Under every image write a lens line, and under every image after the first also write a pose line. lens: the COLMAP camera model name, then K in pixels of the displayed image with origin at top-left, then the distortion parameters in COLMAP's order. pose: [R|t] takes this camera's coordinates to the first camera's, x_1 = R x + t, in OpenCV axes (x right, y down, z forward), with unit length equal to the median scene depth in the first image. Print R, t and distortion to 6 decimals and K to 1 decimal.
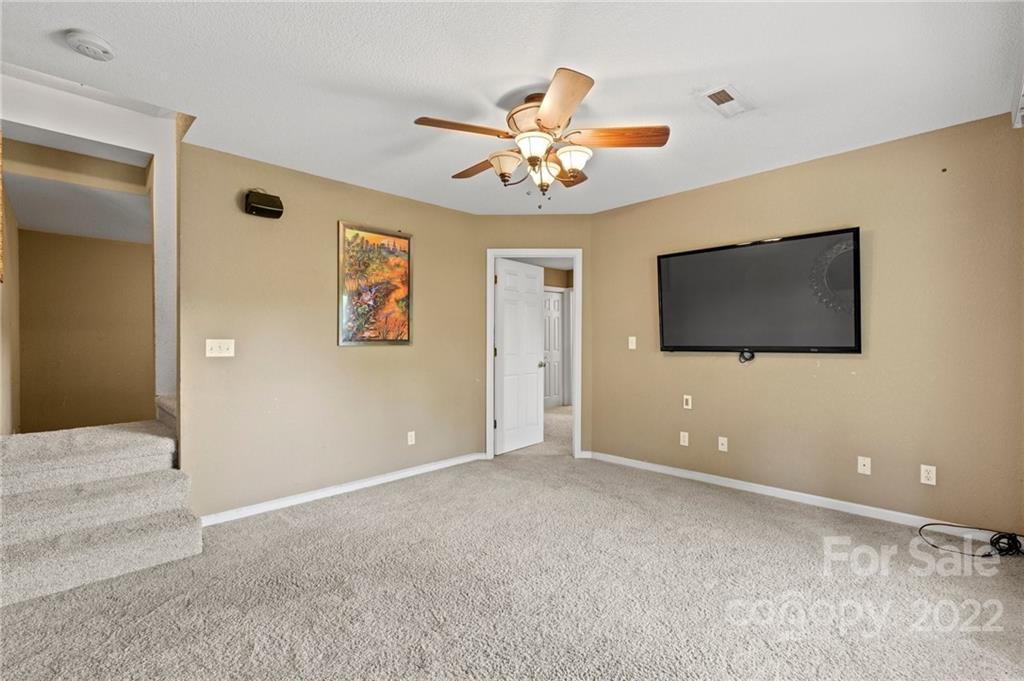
lens RADIAL K [[434.5, 0, 500.9], [0, 434.5, 338.2], [0, 0, 1]] dist [0.004119, 0.000032]
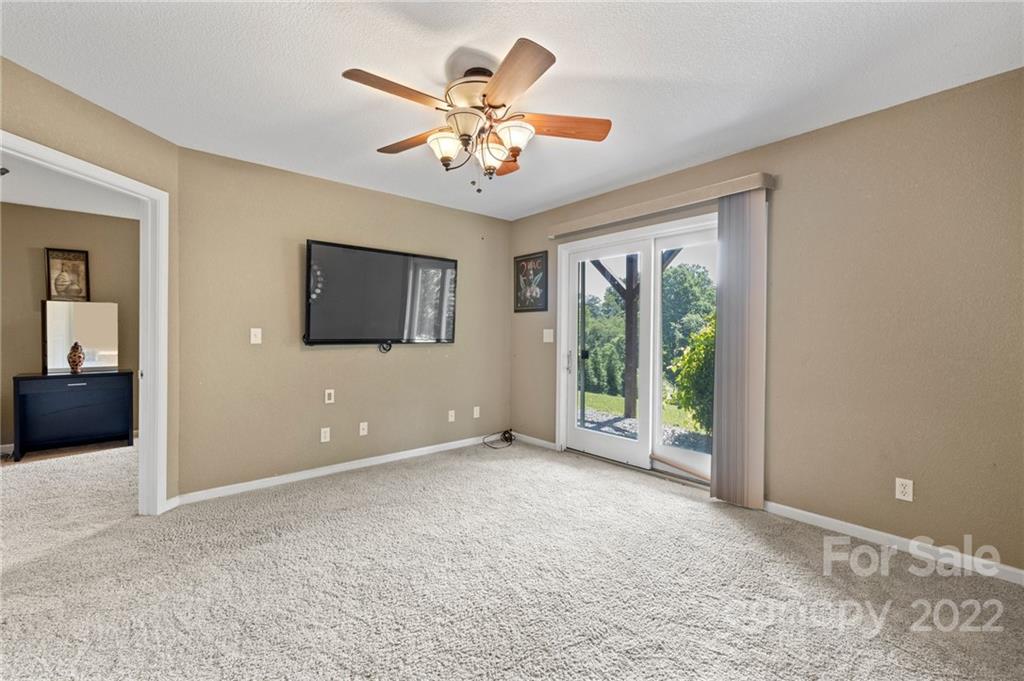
lens RADIAL K [[434.5, 0, 506.7], [0, 434.5, 334.9], [0, 0, 1]] dist [0.004119, 0.000032]
pose [[0.088936, 0.000981, 0.996037, -0.542787], [-0.011872, 0.999930, 0.000075, 0.003953], [-0.995967, -0.011832, 0.088941, 0.549092]]
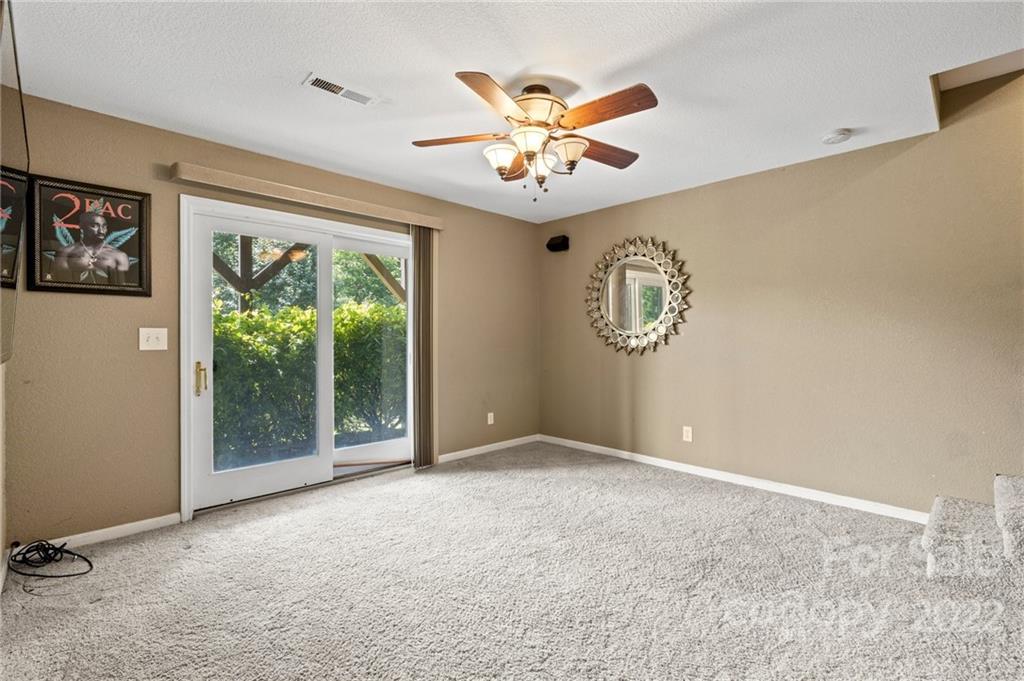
lens RADIAL K [[455.4, 0, 518.4], [0, 455.4, 341.9], [0, 0, 1]] dist [0.001179, 0.000571]
pose [[-0.999883, 0.008689, 0.012551, 0.072916], [0.008677, 0.999962, -0.000949, 0.015515], [-0.012558, -0.000840, -0.999921, 1.296723]]
